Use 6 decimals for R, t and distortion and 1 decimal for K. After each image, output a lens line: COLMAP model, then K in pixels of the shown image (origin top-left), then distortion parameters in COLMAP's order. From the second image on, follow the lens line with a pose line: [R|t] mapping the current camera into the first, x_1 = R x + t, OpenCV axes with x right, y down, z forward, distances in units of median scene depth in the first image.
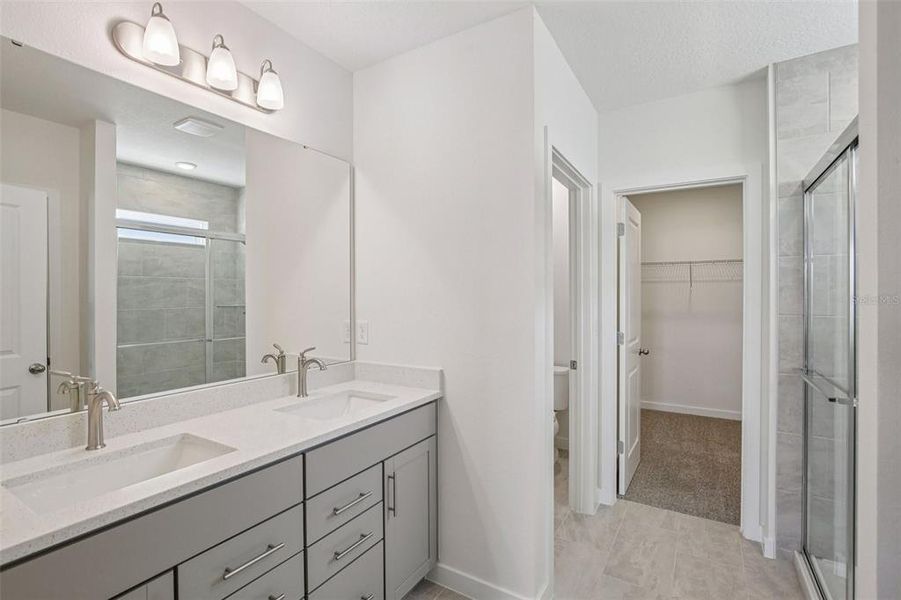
lens RADIAL K [[429.4, 0, 447.8], [0, 429.4, 296.6], [0, 0, 1]] dist [-0.004199, 0.001105]
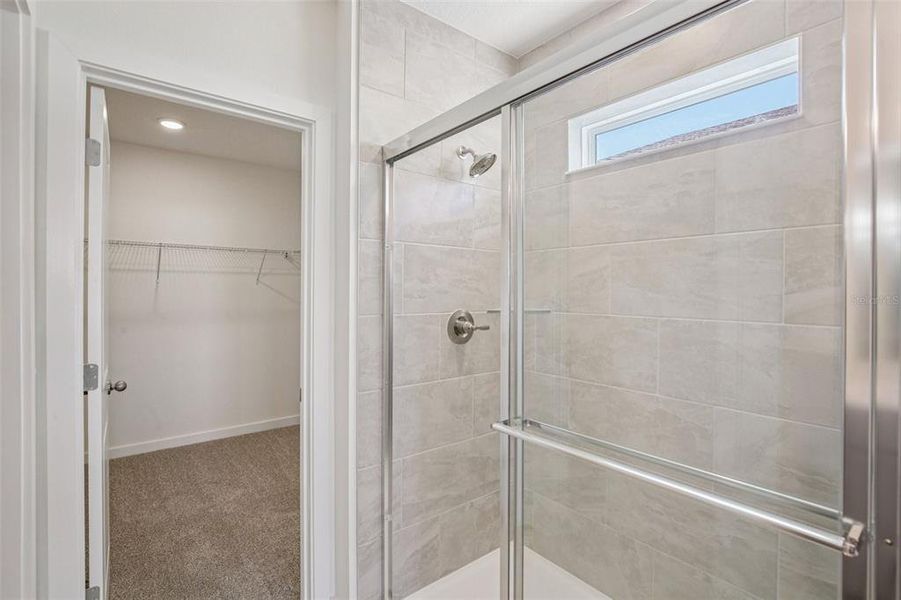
lens RADIAL K [[429.4, 0, 448.4], [0, 429.4, 292.8], [0, 0, 1]] dist [-0.004199, 0.001105]
pose [[0.364400, -0.002266, 0.931240, 0.113437], [-0.000370, 0.999997, 0.002578, -0.000462], [-0.931242, -0.001284, 0.364398, 0.522151]]
